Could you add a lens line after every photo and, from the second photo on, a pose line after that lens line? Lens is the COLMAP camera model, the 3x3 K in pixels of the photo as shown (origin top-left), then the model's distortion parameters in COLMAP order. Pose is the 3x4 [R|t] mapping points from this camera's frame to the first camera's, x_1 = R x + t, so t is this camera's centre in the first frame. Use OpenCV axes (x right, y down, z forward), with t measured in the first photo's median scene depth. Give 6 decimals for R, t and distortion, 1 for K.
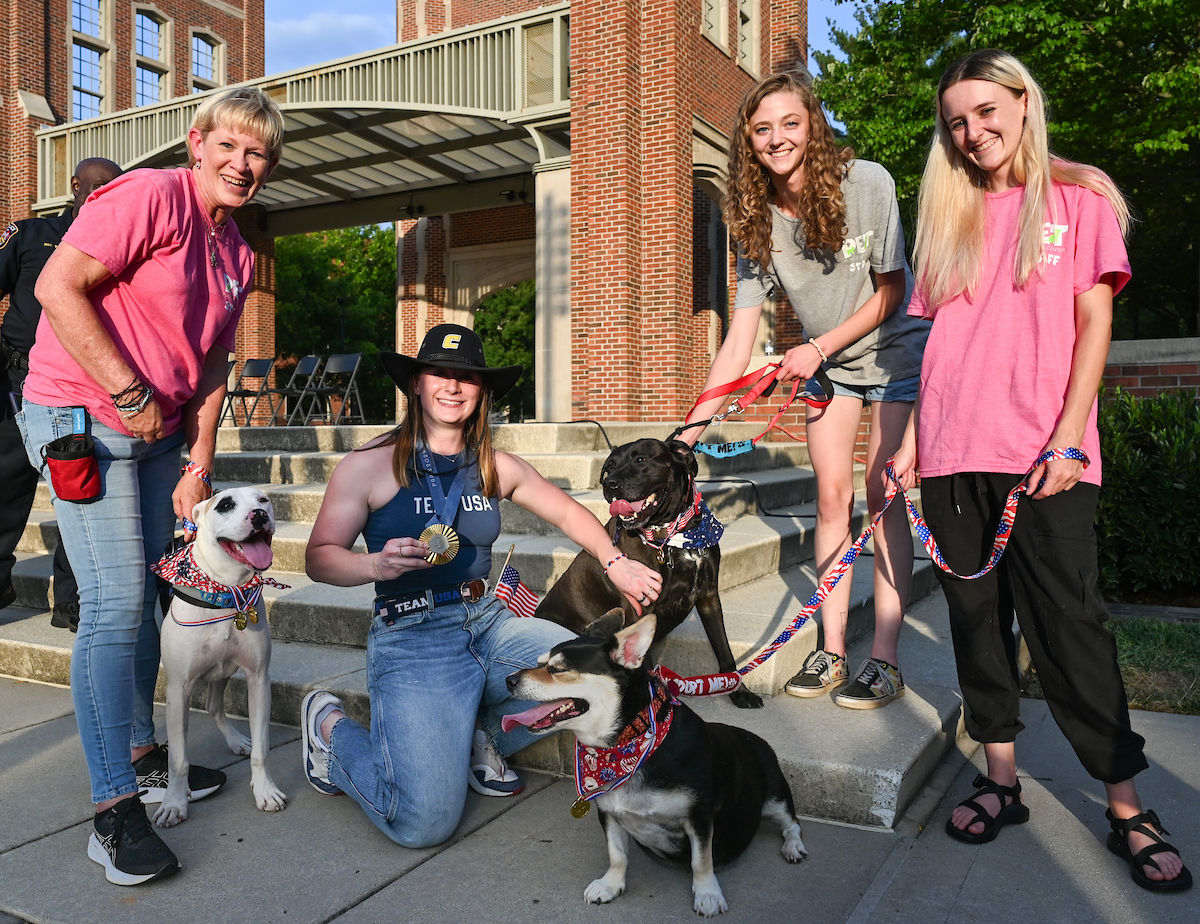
lens RADIAL K [[951.5, 0, 605.9], [0, 951.5, 429.8], [0, 0, 1]] dist [-0.005016, 0.001961]
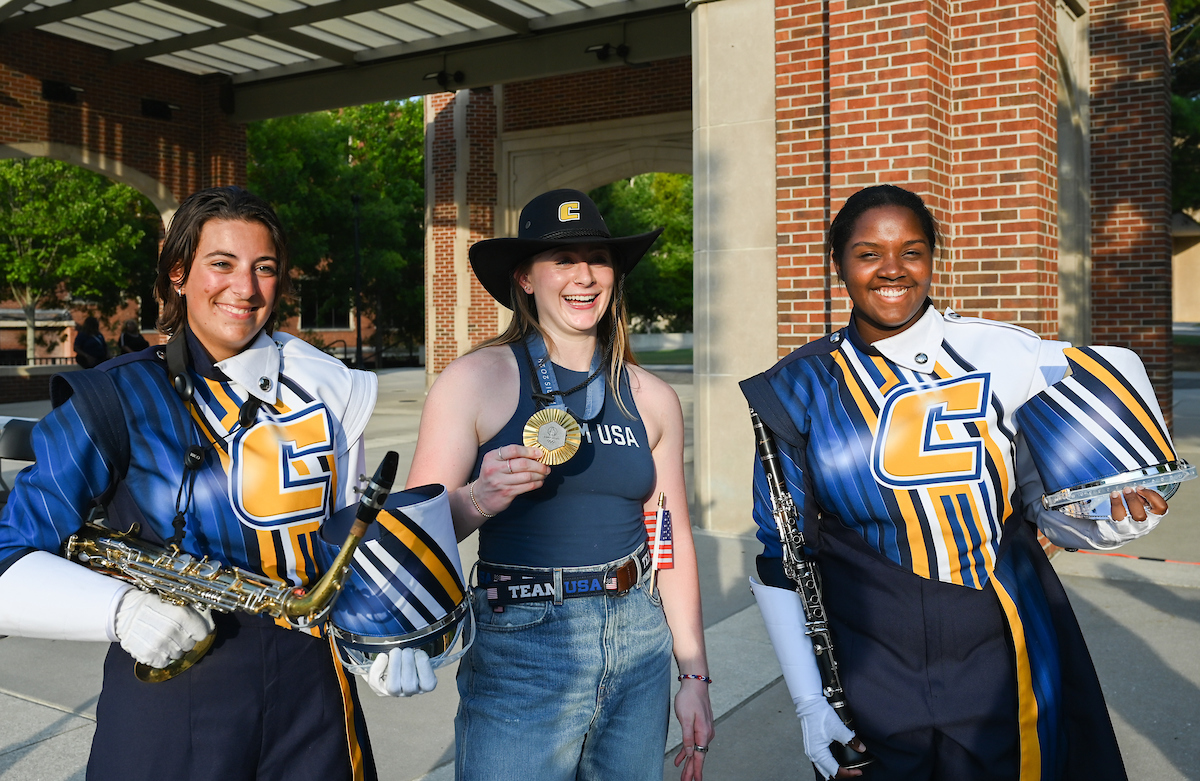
lens RADIAL K [[1147.7, 0, 597.9], [0, 1147.7, 344.5], [0, 0, 1]] dist [0.010305, -0.003230]
pose [[0.997238, -0.003847, -0.074171, -0.087390], [0.004487, 0.999954, 0.008466, -0.112362], [0.074135, -0.008775, 0.997210, 0.452224]]
